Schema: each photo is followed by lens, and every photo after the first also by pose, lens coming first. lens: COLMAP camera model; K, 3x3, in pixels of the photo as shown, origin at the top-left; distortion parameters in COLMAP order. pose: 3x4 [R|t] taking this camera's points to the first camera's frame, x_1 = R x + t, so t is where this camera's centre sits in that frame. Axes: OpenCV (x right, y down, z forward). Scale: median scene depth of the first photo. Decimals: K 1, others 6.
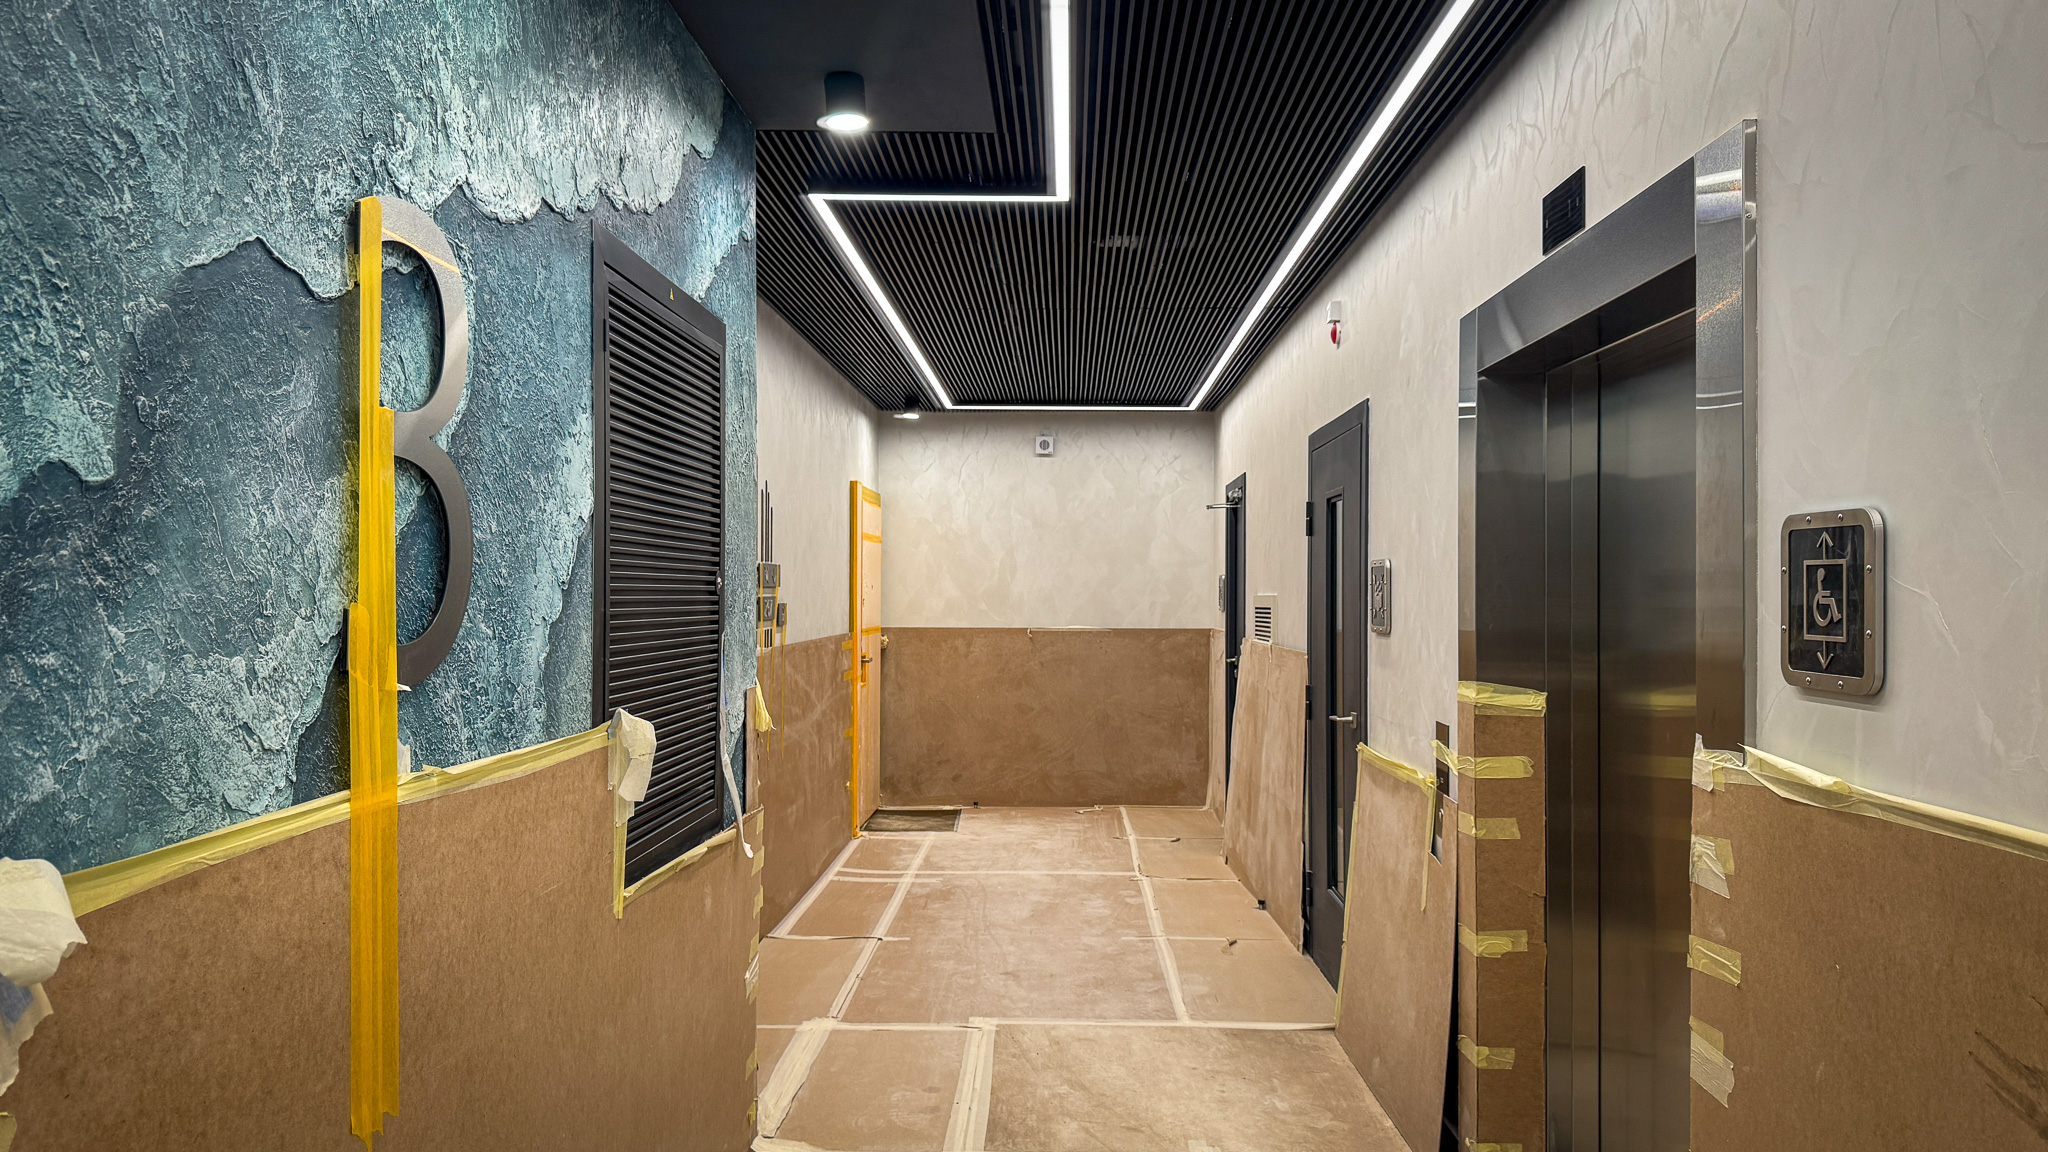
lens RADIAL K [[1443.1, 0, 1024.0], [0, 1443.1, 576.0], [0, 0, 1]] dist [0.122071, -0.256955]
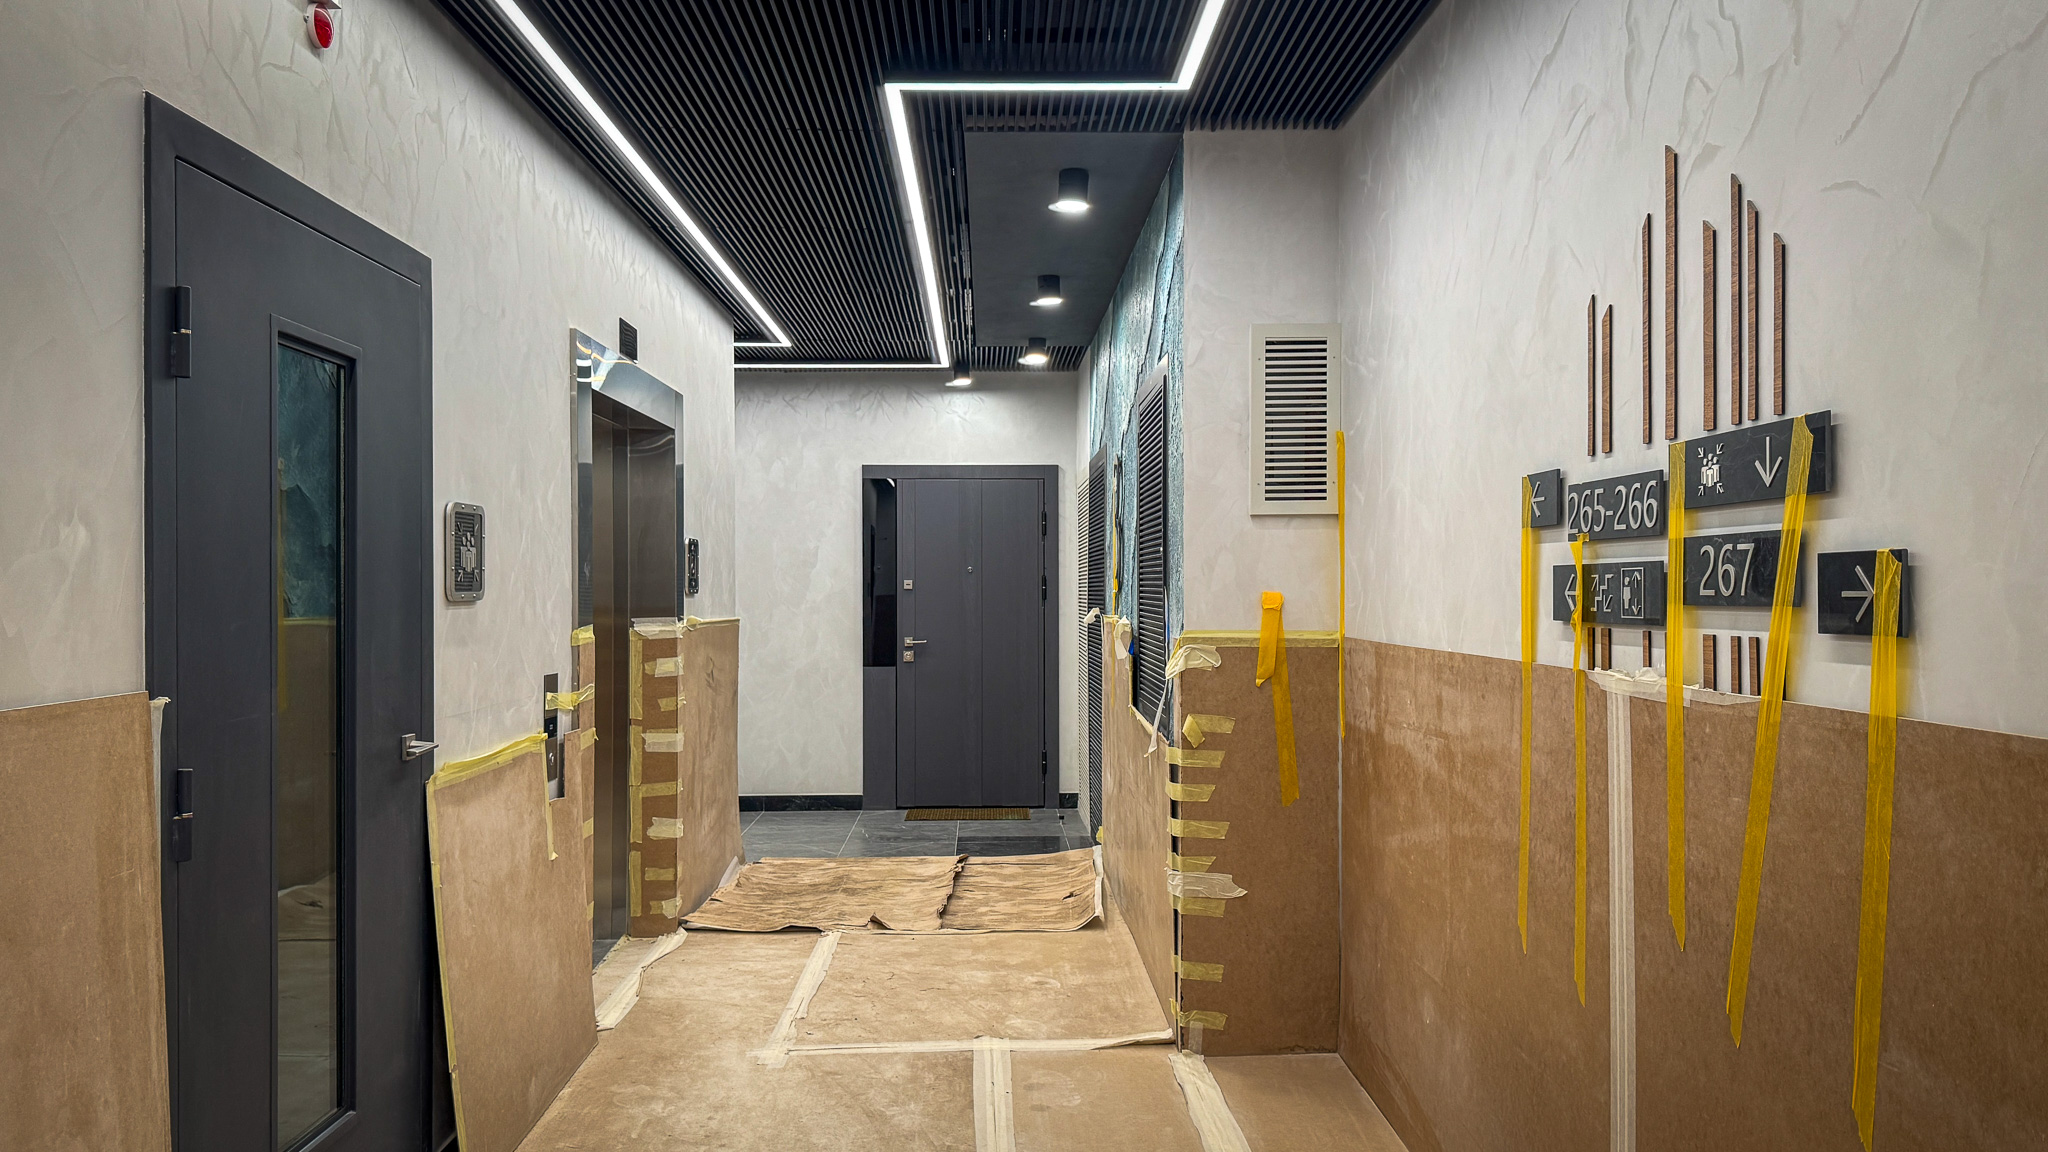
lens RADIAL K [[1441.6, 0, 1024.0], [0, 1441.6, 576.0], [0, 0, 1]] dist [0.113503, -0.142686]
pose [[-0.998429, -0.000438, -0.056038, -0.003154], [0.000672, 0.999804, -0.019802, 0.044663], [0.056035, -0.019809, -0.998232, 1.907848]]
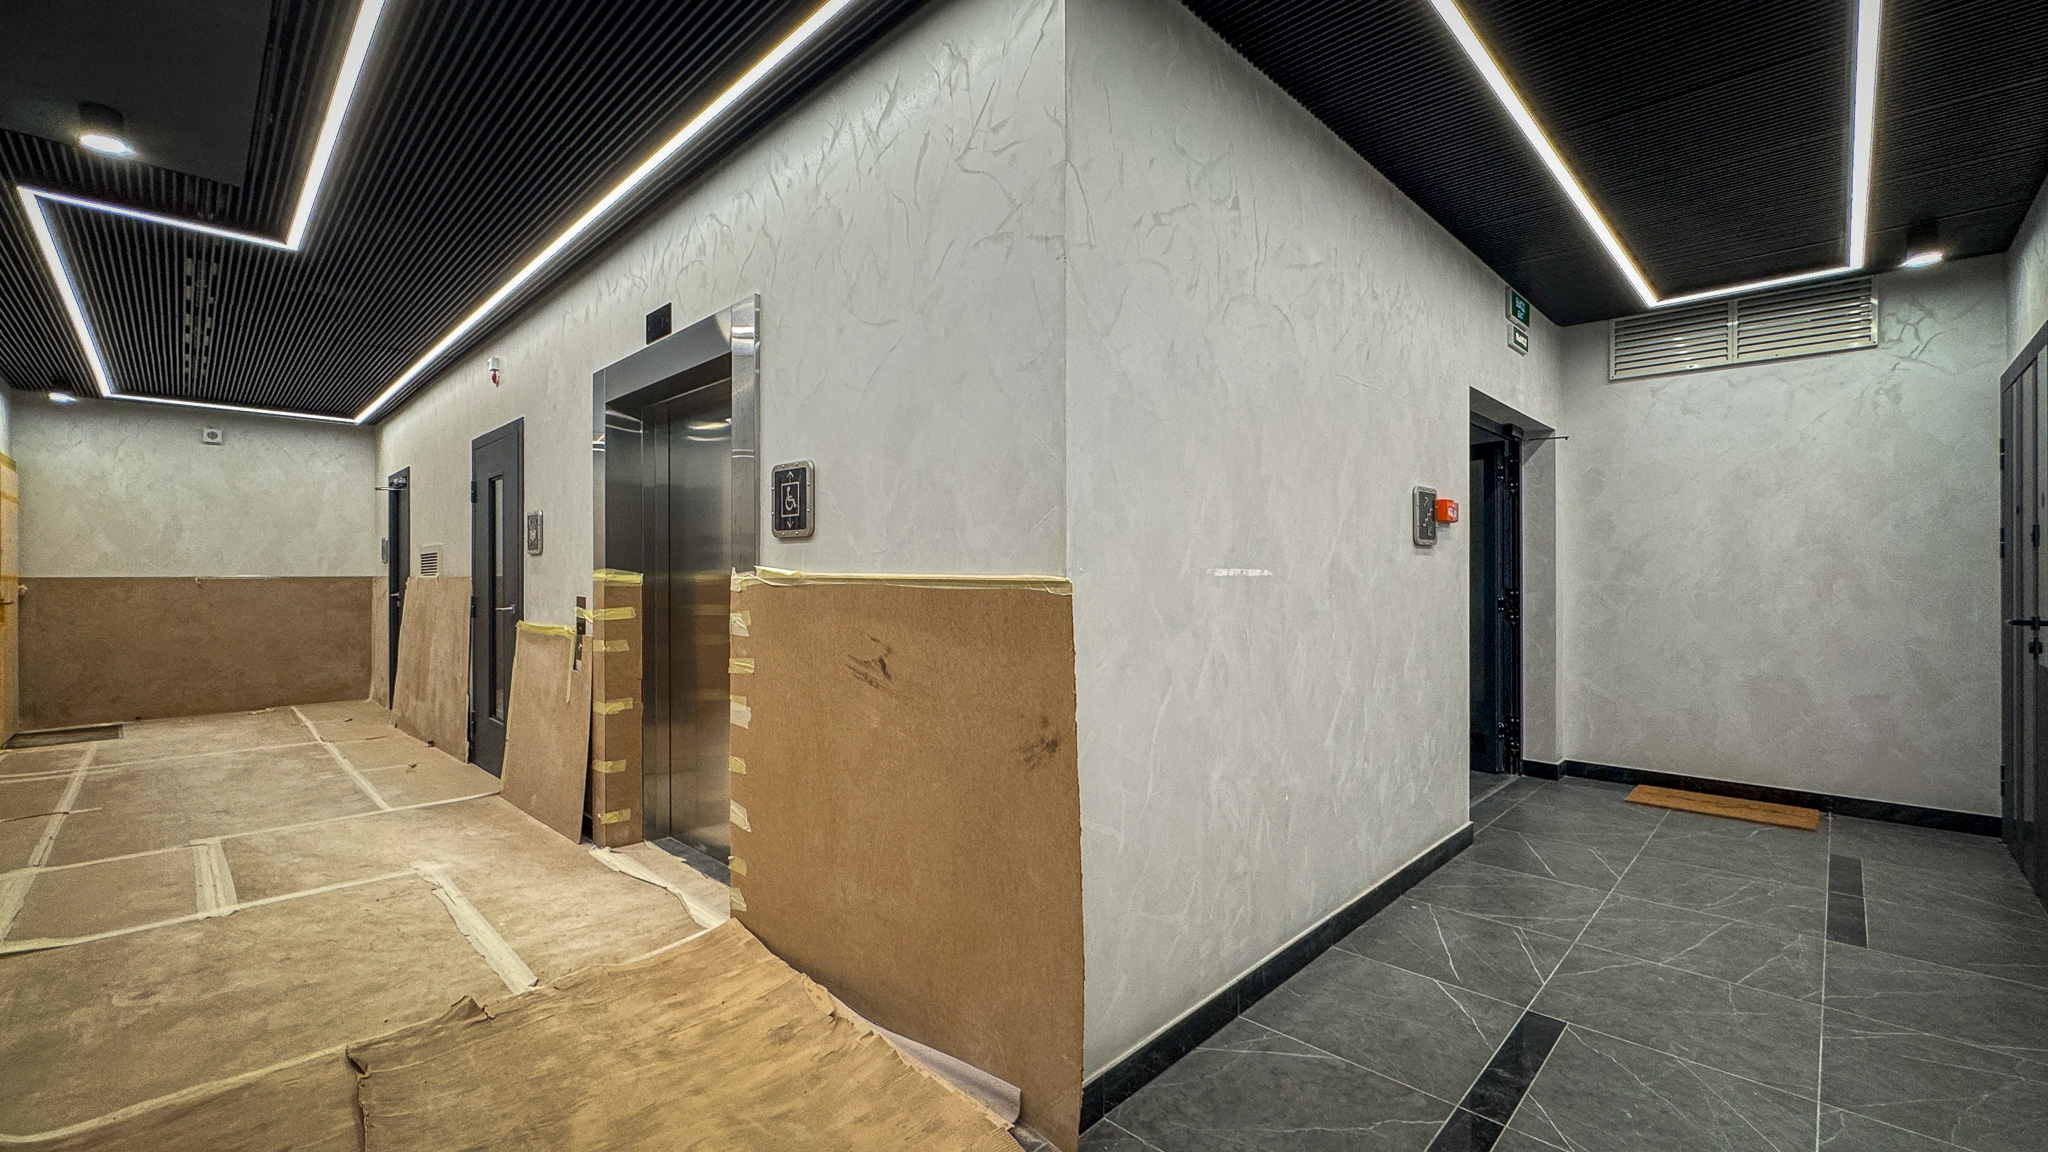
lens RADIAL K [[838.3, 0, 1024.0], [0, 838.3, 576.0], [0, 0, 1]] dist [-0.003243, -0.000668]
pose [[0.680918, -0.003851, 0.732350, -0.090077], [-0.004518, 0.999945, 0.009459, 0.056752], [-0.732346, -0.009750, 0.680863, -0.099812]]
